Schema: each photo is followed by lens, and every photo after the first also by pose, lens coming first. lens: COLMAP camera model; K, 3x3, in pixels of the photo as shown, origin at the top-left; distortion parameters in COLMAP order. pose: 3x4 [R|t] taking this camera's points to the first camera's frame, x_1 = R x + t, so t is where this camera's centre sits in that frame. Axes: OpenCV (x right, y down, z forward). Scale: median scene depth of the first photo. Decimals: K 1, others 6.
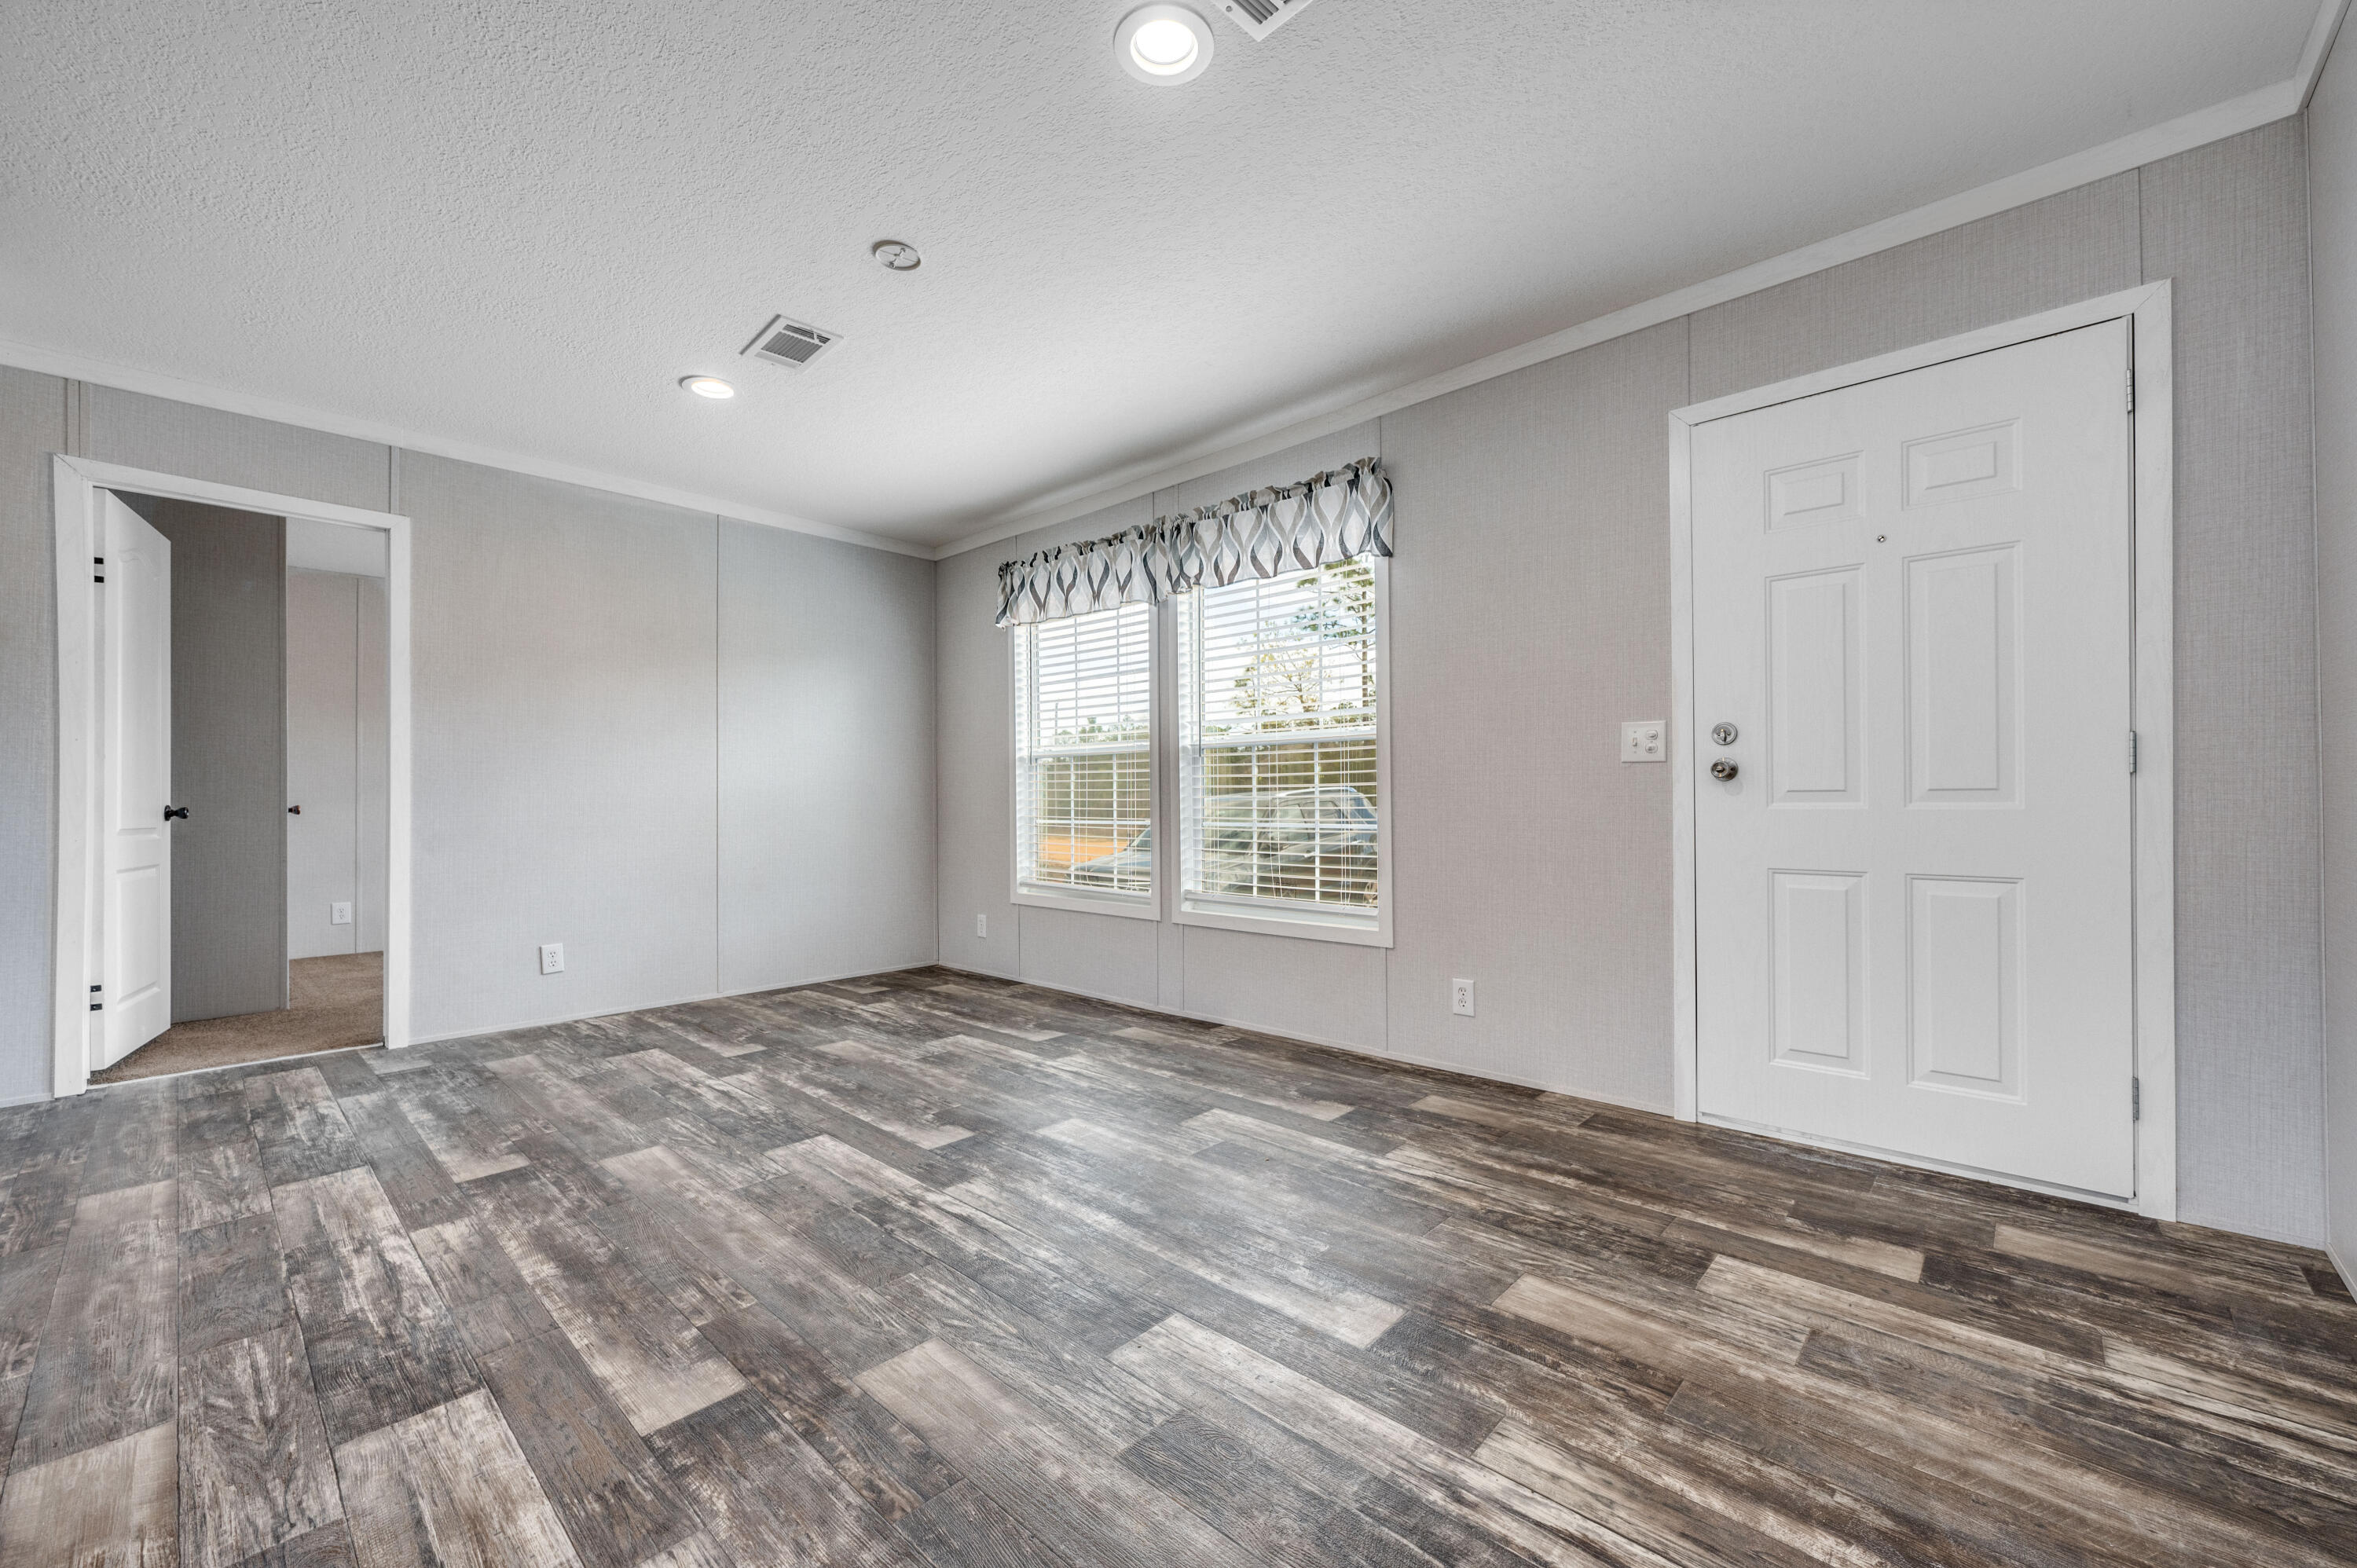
lens RADIAL K [[933.9, 0, 1190.8], [0, 933.9, 792.1], [0, 0, 1]] dist [-0.000777, -0.000568]
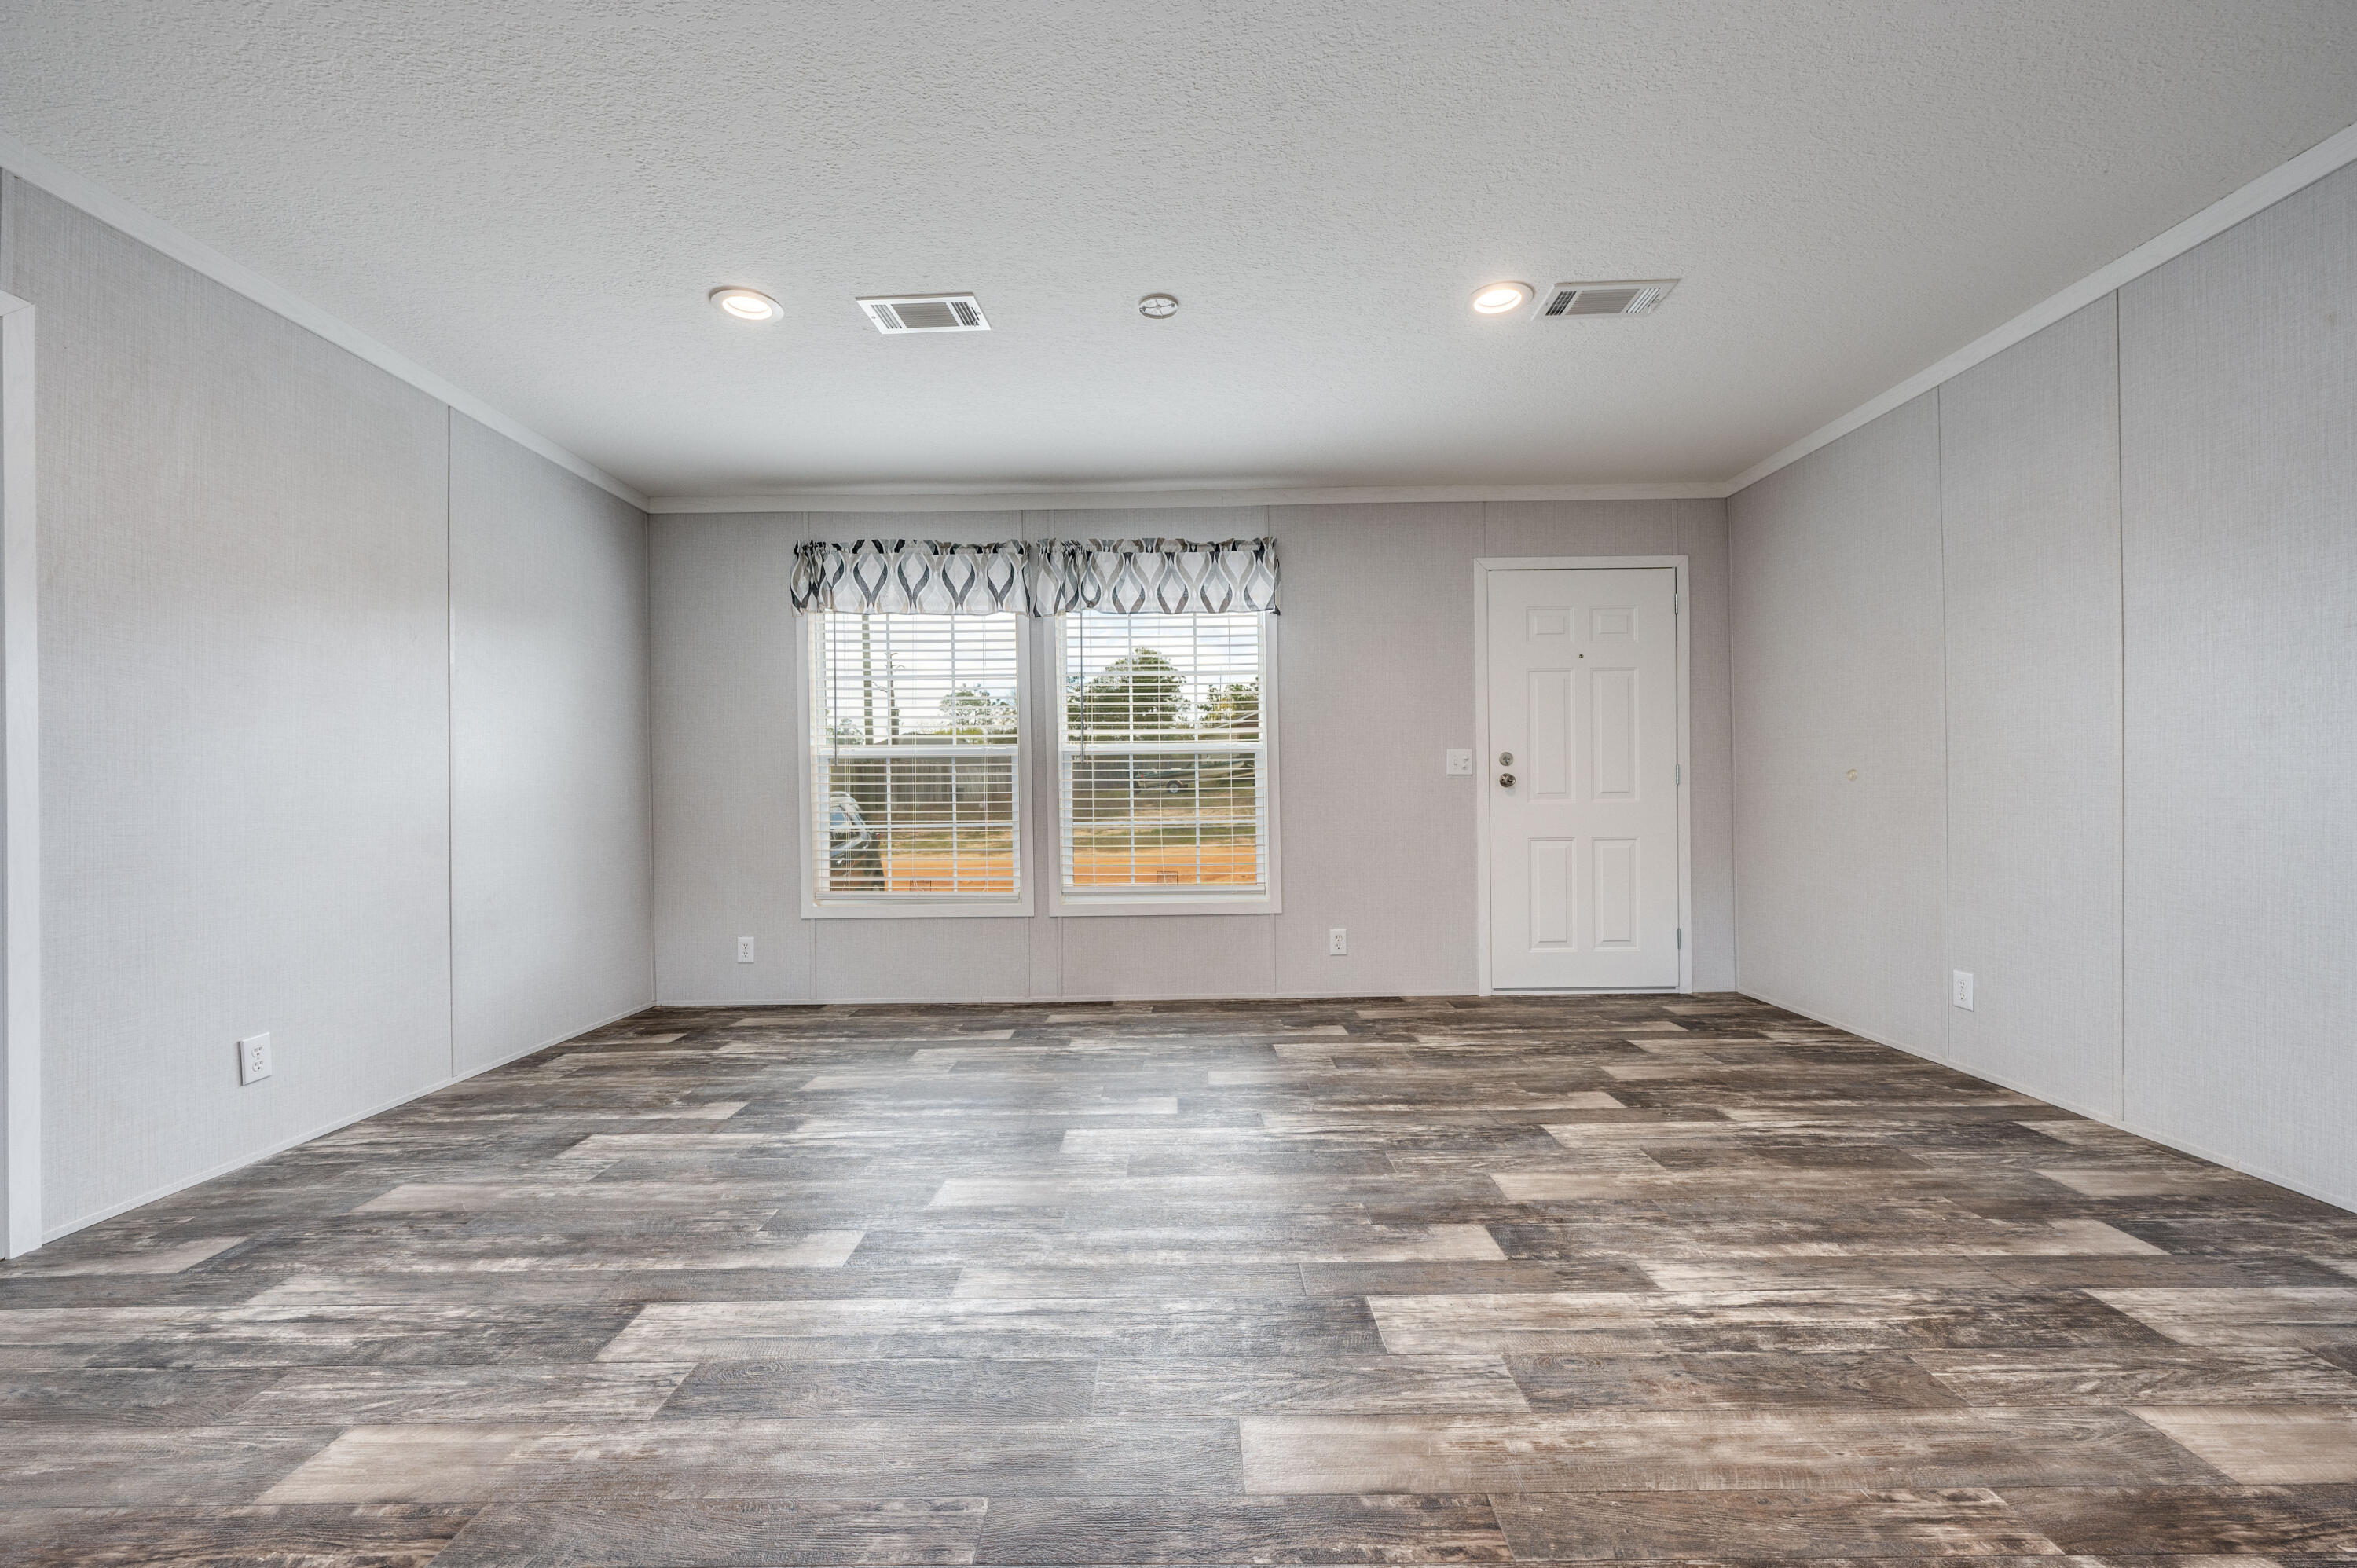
lens RADIAL K [[933.9, 0, 1184.9], [0, 933.9, 793.2], [0, 0, 1]] dist [-0.000777, -0.000568]
pose [[0.732708, 0.001945, 0.680540, -0.710795], [0.002077, 0.999985, -0.005095, 0.004286], [-0.680540, 0.005147, 0.732693, 0.119571]]
